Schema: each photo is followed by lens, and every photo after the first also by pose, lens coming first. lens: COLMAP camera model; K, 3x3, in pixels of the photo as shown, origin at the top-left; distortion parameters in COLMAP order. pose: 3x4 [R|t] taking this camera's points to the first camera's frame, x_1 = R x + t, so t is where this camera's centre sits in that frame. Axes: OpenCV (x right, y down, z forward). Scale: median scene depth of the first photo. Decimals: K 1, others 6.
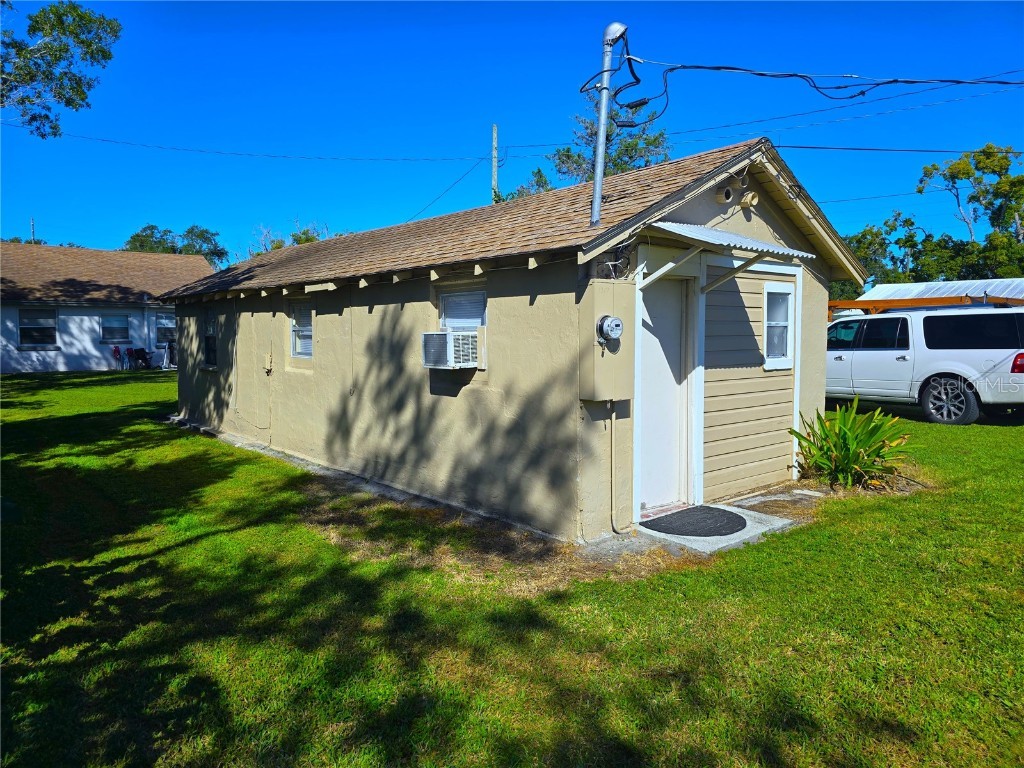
lens RADIAL K [[688.7, 0, 509.0], [0, 688.7, 379.0], [0, 0, 1]] dist [0.035071, -0.002453]
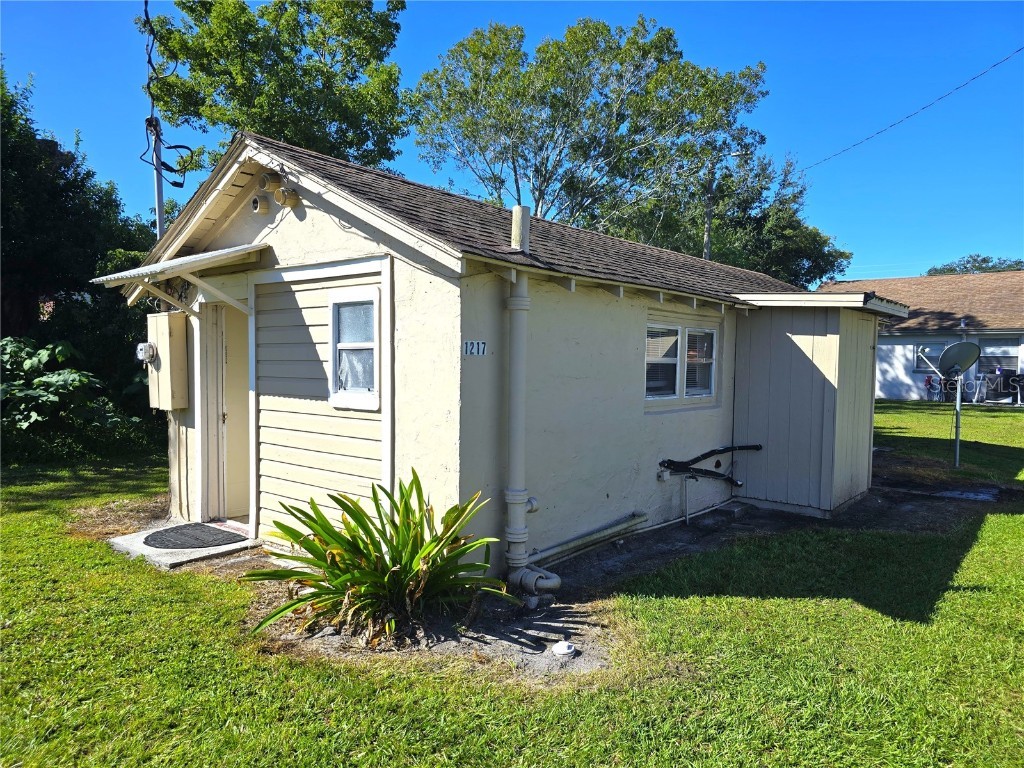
lens RADIAL K [[688.7, 0, 511.4], [0, 688.7, 389.4], [0, 0, 1]] dist [0.035071, -0.002453]
pose [[0.172939, 0.049282, -0.983699, 1.128758], [-0.075750, 0.996455, 0.036604, -0.074230], [0.982015, 0.068185, 0.176059, 1.050265]]
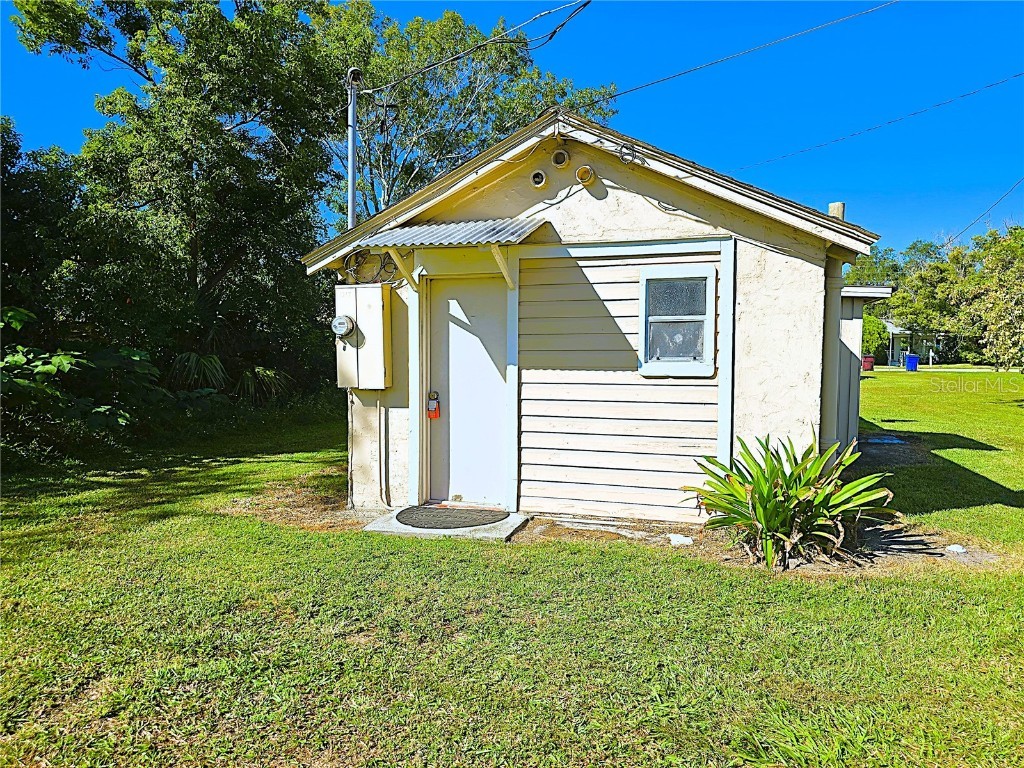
lens RADIAL K [[688.7, 0, 512.8], [0, 688.7, 388.4], [0, 0, 1]] dist [0.035071, -0.002453]
pose [[0.553967, 0.047821, -0.831164, 0.945935], [-0.061595, 0.997967, 0.016365, -0.002912], [0.830257, 0.042130, 0.555786, 0.424736]]
